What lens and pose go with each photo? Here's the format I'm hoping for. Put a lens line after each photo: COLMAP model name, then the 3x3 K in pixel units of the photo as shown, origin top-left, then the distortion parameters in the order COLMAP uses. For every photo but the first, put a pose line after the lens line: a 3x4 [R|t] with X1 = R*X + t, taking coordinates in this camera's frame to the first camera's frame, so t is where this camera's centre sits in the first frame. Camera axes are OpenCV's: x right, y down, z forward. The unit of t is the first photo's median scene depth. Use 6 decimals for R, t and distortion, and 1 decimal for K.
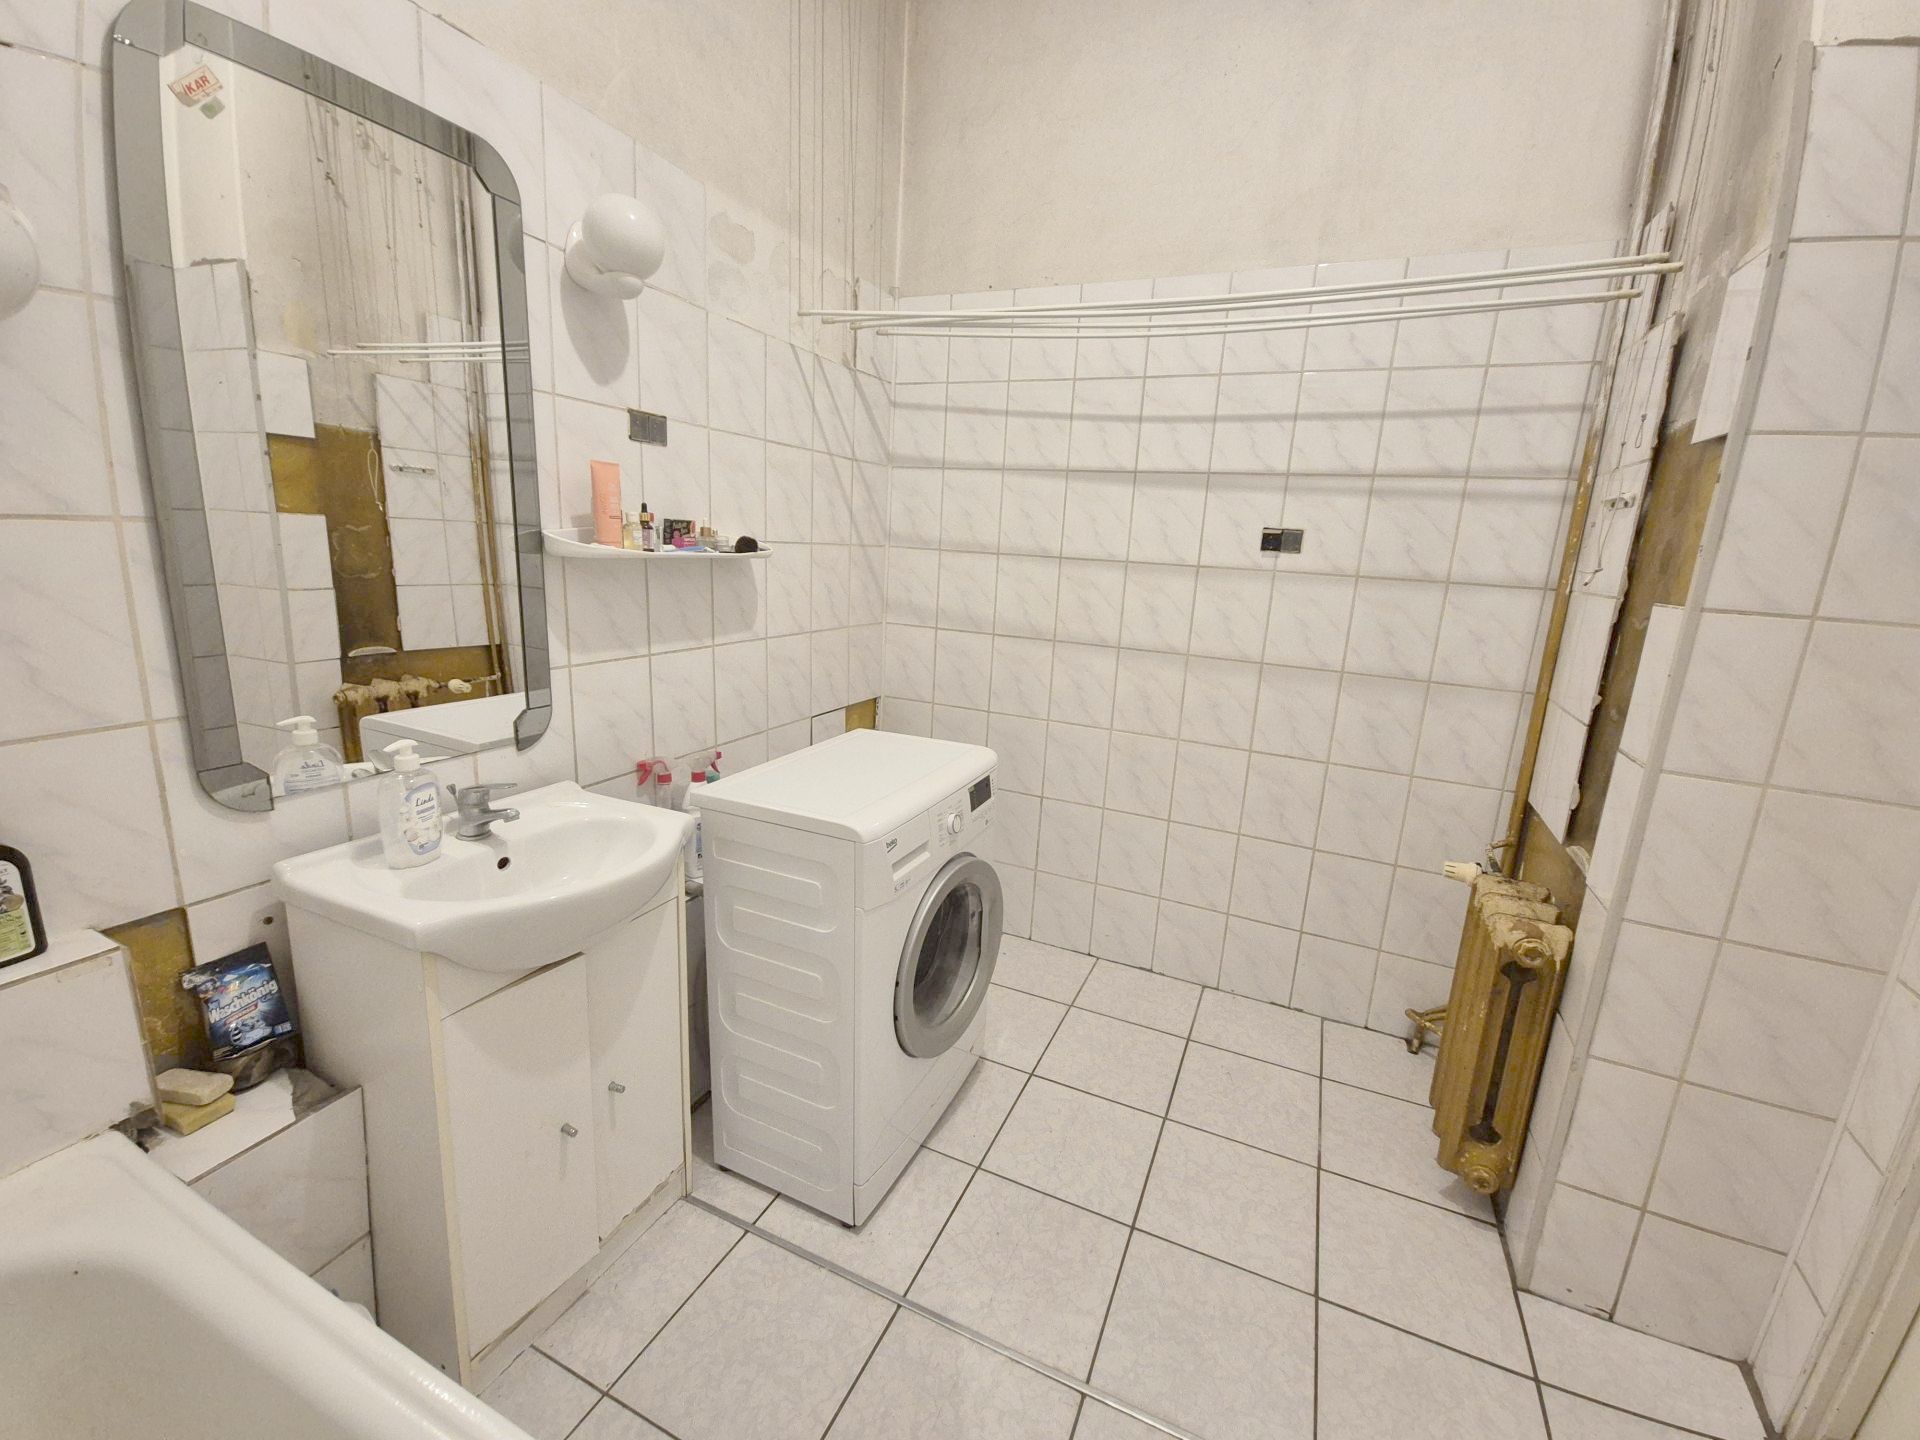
lens RADIAL K [[763.2, 0, 976.0], [0, 763.2, 708.4], [0, 0, 1]] dist [0.002612, -0.010692]
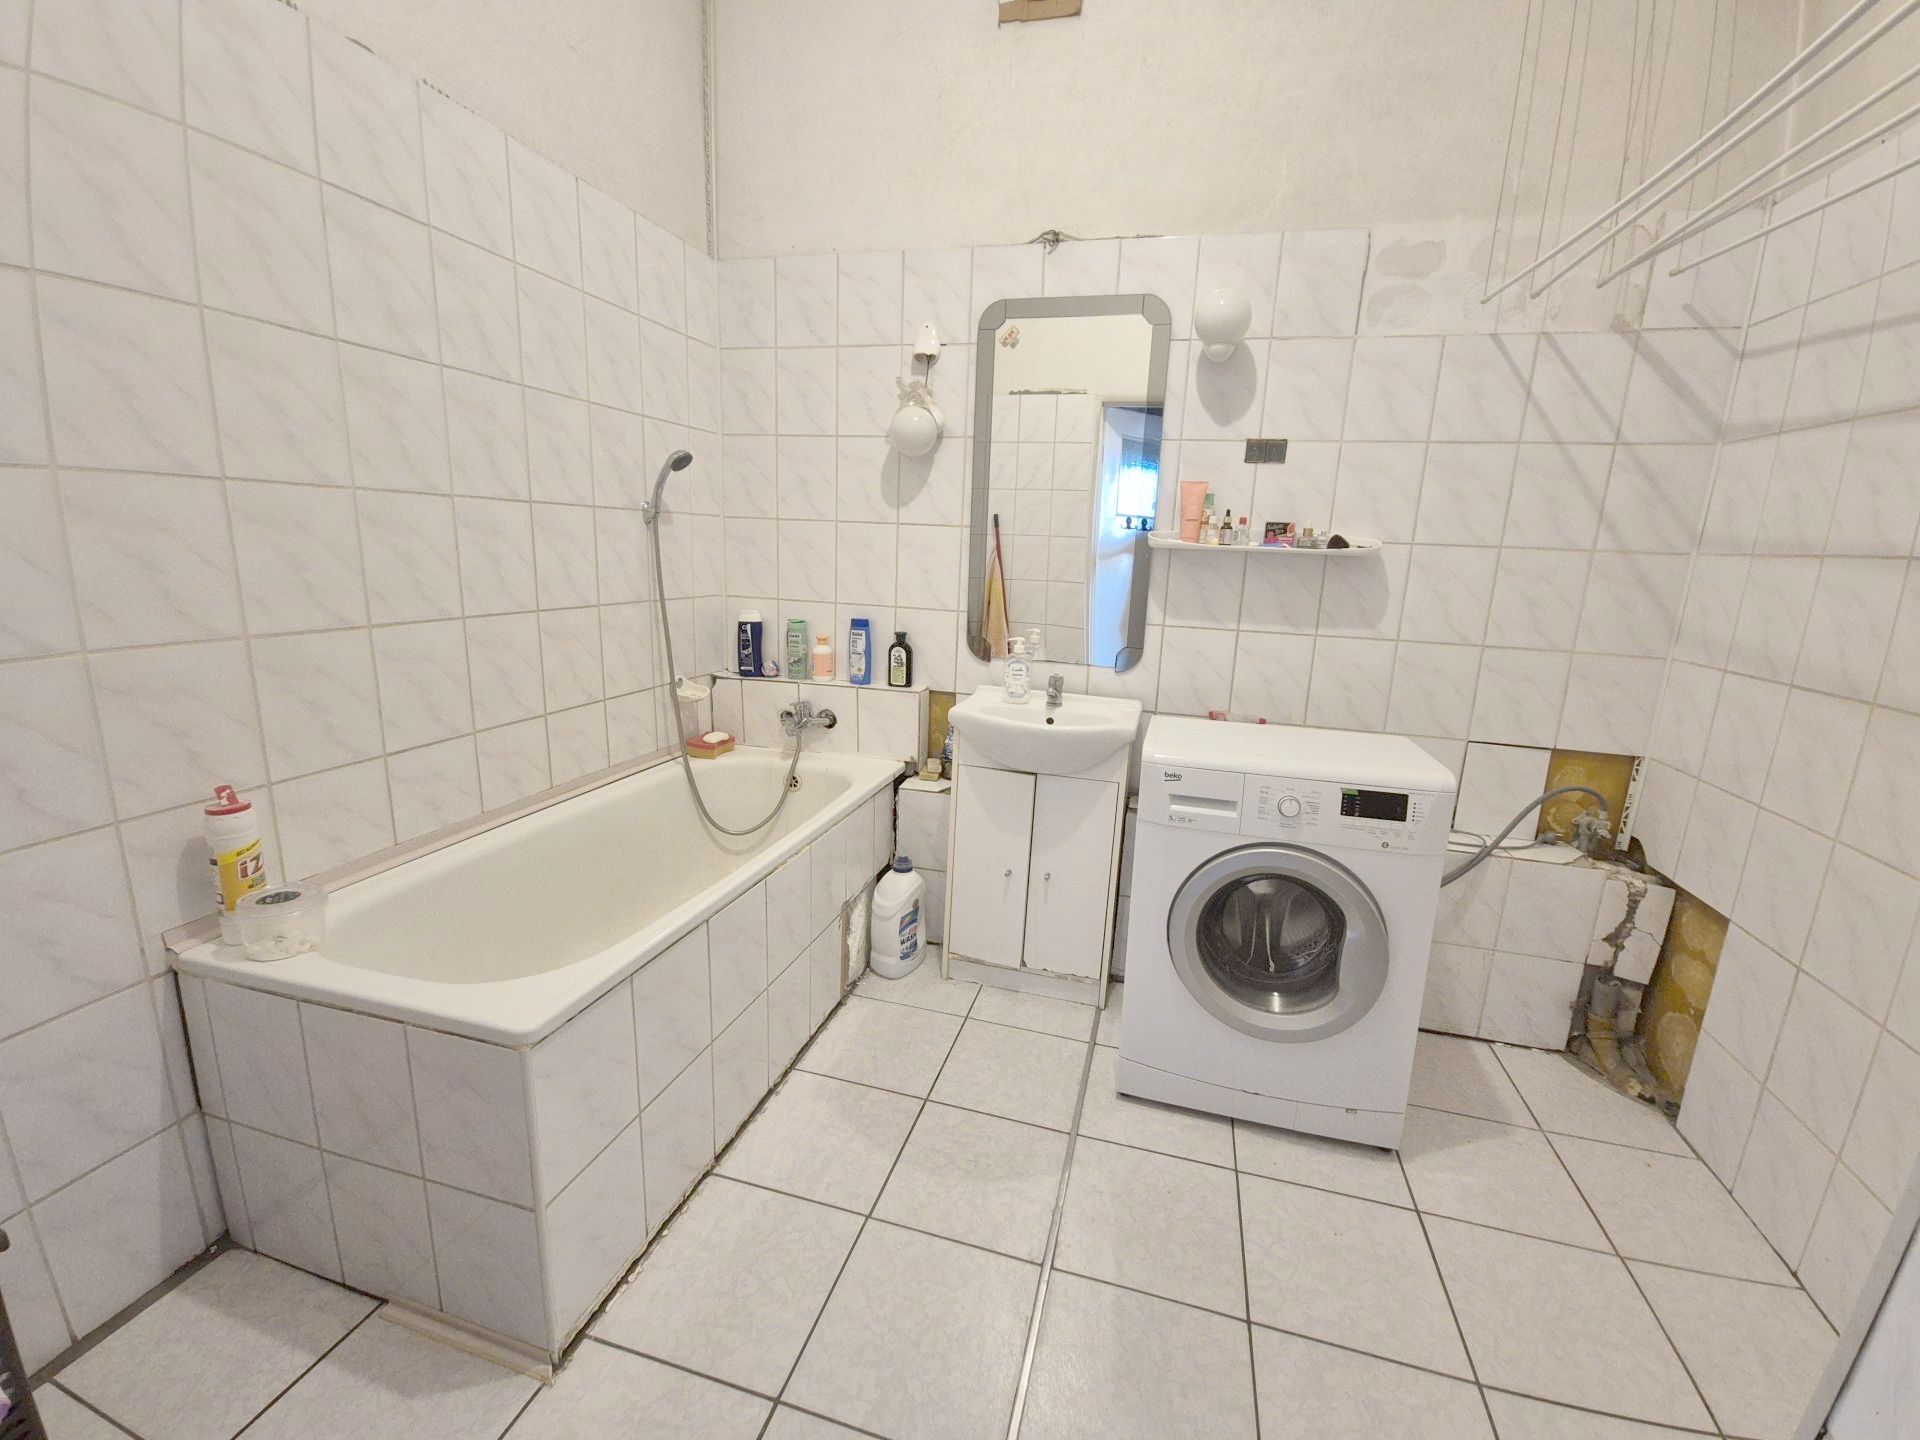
lens RADIAL K [[763.2, 0, 976.0], [0, 763.2, 708.4], [0, 0, 1]] dist [0.002612, -0.010692]
pose [[0.164009, 0.160116, -0.973378, 0.698194], [-0.237764, 0.964065, 0.118523, 0.007657], [0.957376, 0.211995, 0.196185, 0.334995]]
